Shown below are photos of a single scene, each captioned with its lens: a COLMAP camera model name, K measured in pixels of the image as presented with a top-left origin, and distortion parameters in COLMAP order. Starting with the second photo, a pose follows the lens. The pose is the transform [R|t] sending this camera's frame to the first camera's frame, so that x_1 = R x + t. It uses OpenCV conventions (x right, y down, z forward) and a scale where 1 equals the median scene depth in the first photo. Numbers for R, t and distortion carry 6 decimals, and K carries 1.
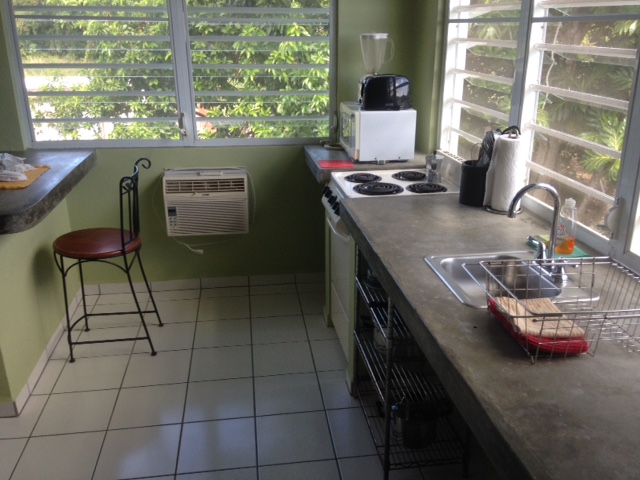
lens RADIAL K [[598.3, 0, 320.0], [0, 598.3, 240.0], [0, 0, 1]] dist [0.103049, -0.003302]
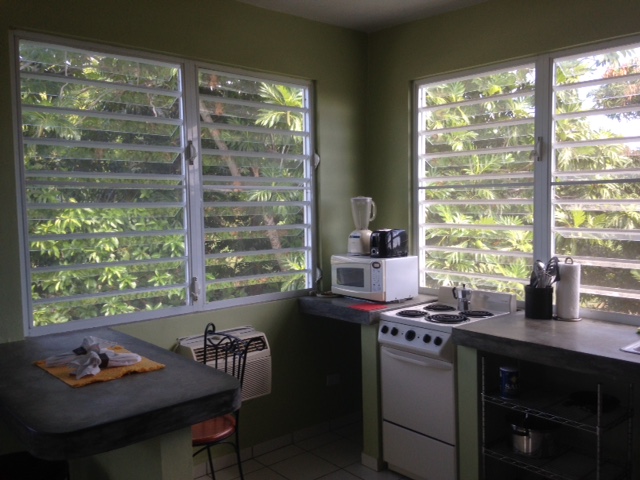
lens RADIAL K [[598.3, 0, 320.0], [0, 598.3, 240.0], [0, 0, 1]] dist [0.103049, -0.003302]
pose [[0.832259, -0.040548, 0.552903, -0.581541], [0.194534, 0.955265, -0.222767, -0.015482], [-0.519136, 0.292958, 0.802916, 0.120347]]
